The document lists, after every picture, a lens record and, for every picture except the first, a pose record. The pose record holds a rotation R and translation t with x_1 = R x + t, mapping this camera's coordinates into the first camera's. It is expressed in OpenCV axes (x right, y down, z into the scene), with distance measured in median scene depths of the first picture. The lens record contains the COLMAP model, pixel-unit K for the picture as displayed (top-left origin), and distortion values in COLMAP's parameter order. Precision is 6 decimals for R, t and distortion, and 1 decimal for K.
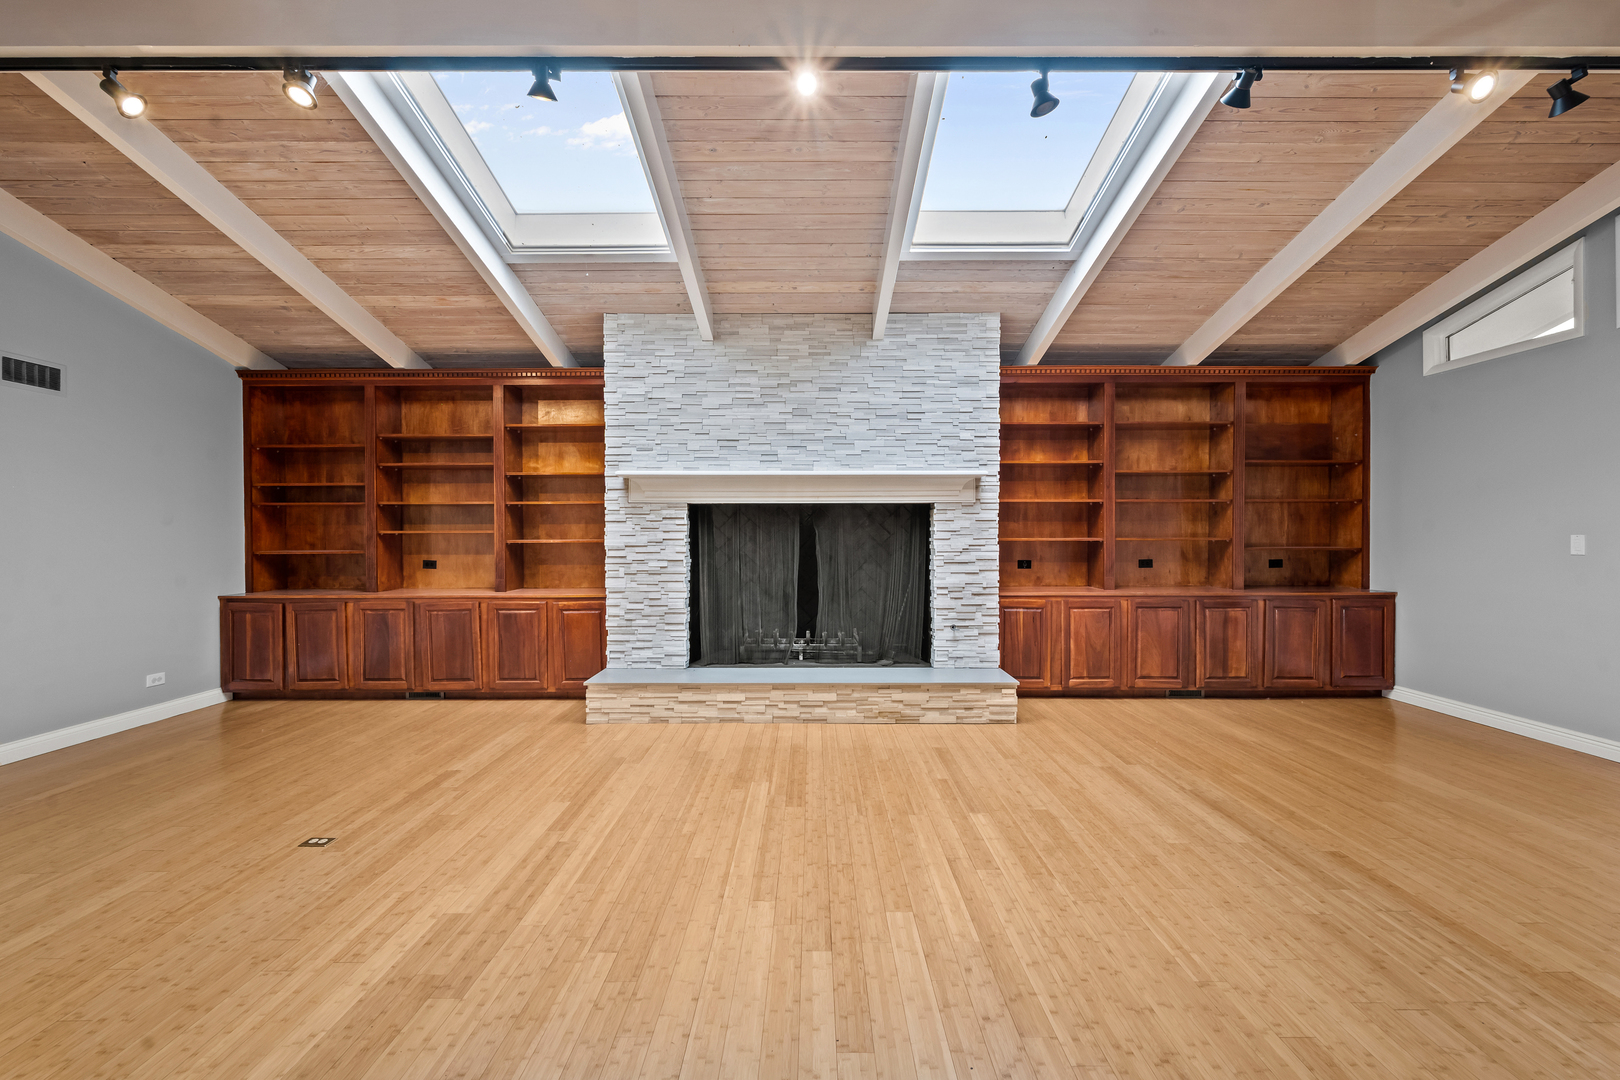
lens RADIAL K [[669.7, 0, 807.9], [0, 669.7, 539.0], [0, 0, 1]] dist [0.003073, -0.000415]
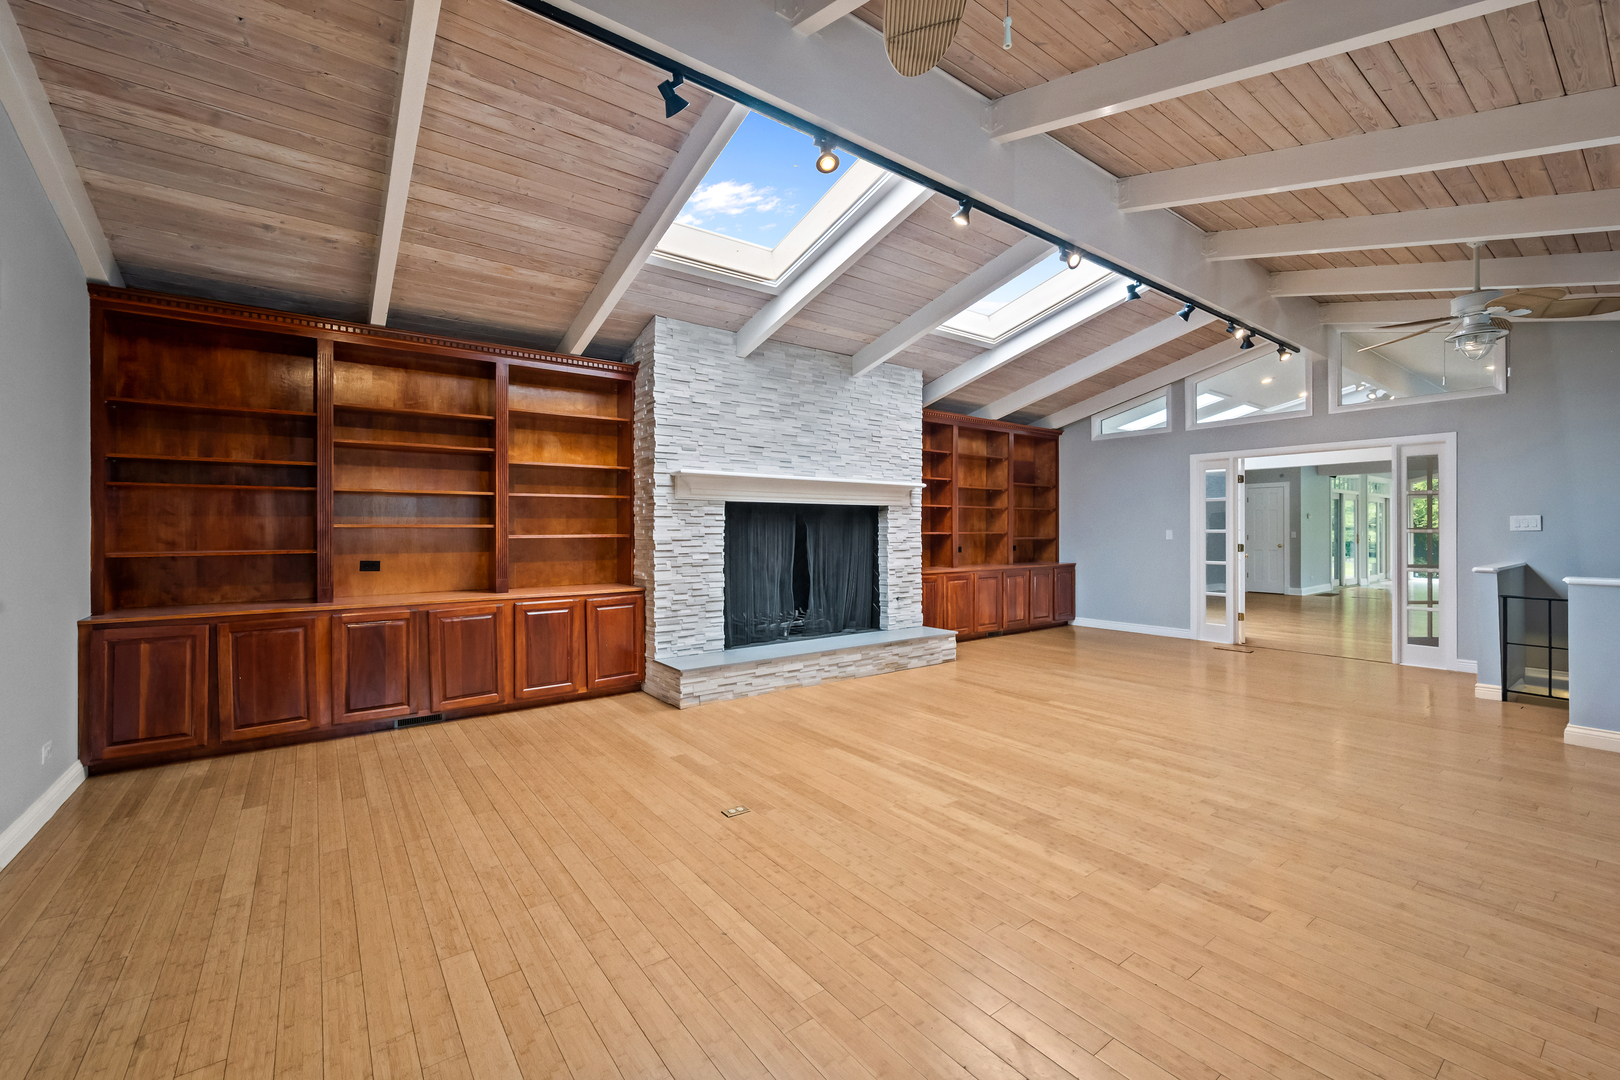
lens RADIAL K [[669.7, 0, 819.8], [0, 669.7, 532.2], [0, 0, 1]] dist [0.003073, -0.000415]
pose [[0.793490, -0.001472, 0.608581, -0.725499], [0.002485, 0.999997, -0.000821, -0.000949], [-0.608578, 0.002164, 0.793491, 0.028198]]
